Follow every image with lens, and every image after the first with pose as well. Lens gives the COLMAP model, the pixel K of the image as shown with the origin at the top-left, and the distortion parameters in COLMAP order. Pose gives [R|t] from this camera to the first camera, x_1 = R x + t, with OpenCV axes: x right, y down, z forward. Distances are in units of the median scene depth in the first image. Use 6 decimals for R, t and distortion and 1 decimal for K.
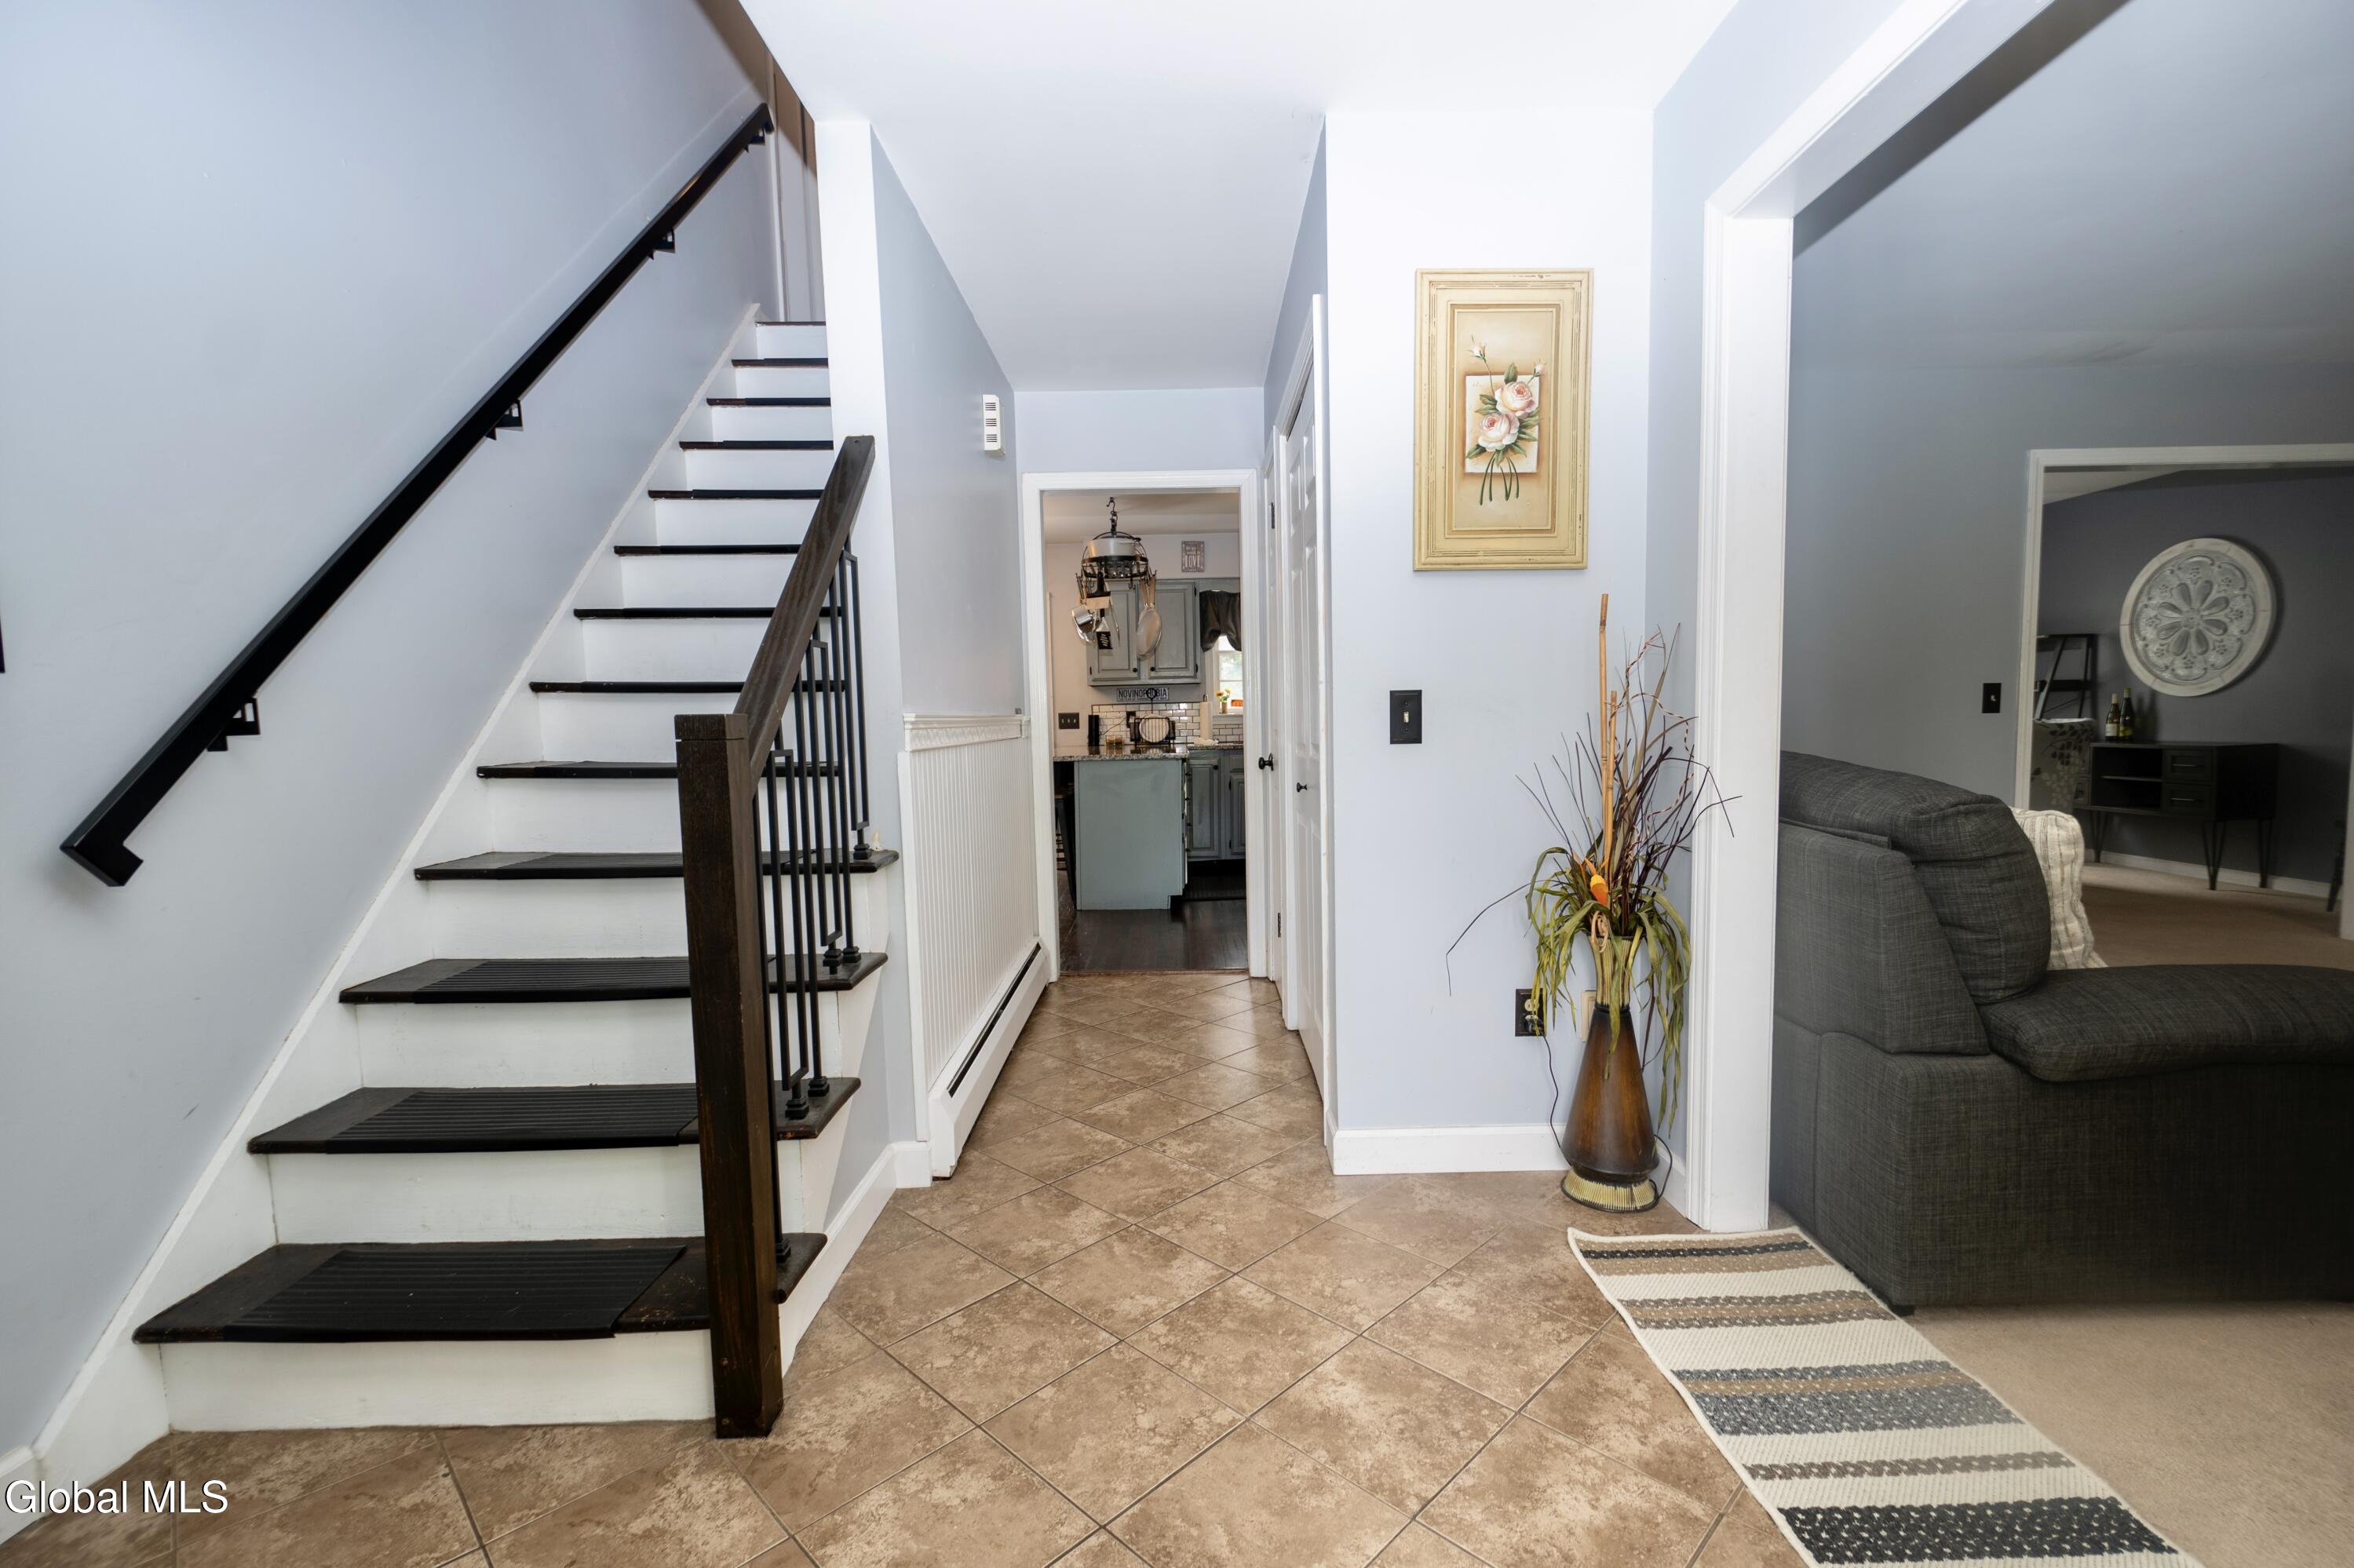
lens RADIAL K [[1005.4, 0, 1179.7], [0, 1005.4, 795.2], [0, 0, 1]] dist [-0.013876, -0.000061]
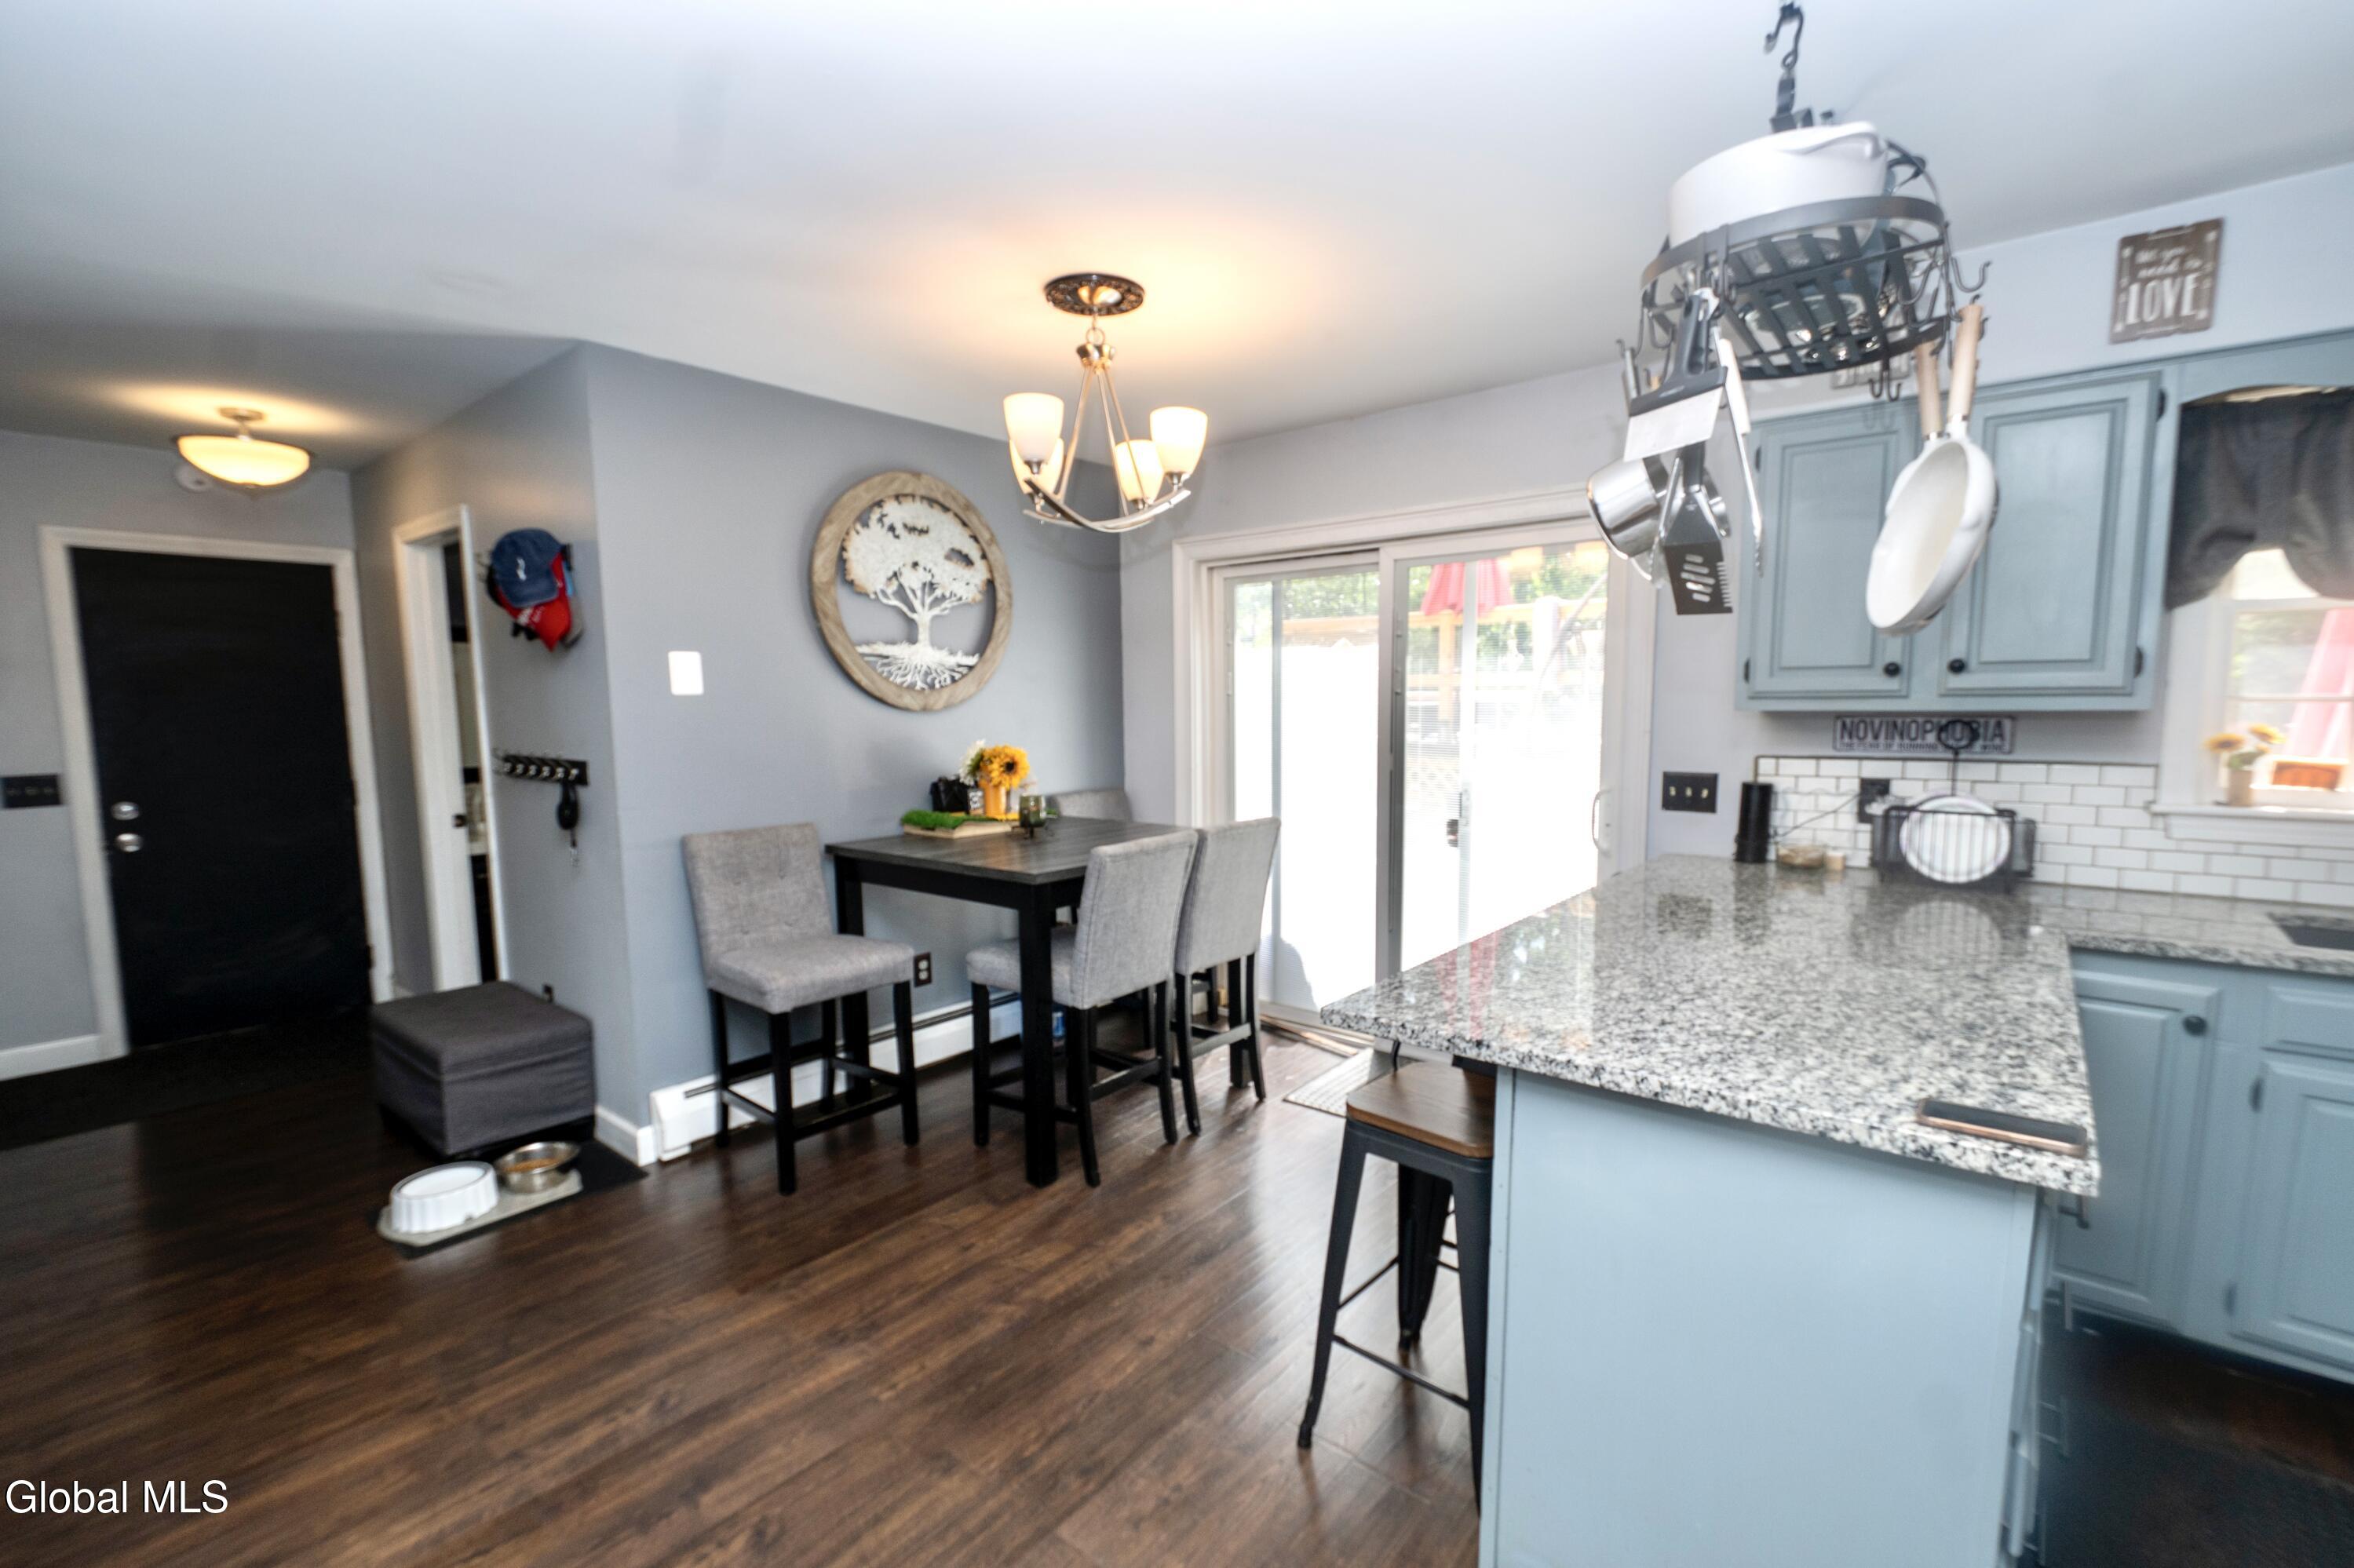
lens RADIAL K [[1005.4, 0, 1179.7], [0, 1005.4, 795.2], [0, 0, 1]] dist [-0.013876, -0.000061]
pose [[0.755464, 0.085245, -0.649621, -0.004044], [-0.063665, 0.996359, 0.056707, -0.086474], [0.652089, -0.001482, 0.758141, 0.591378]]
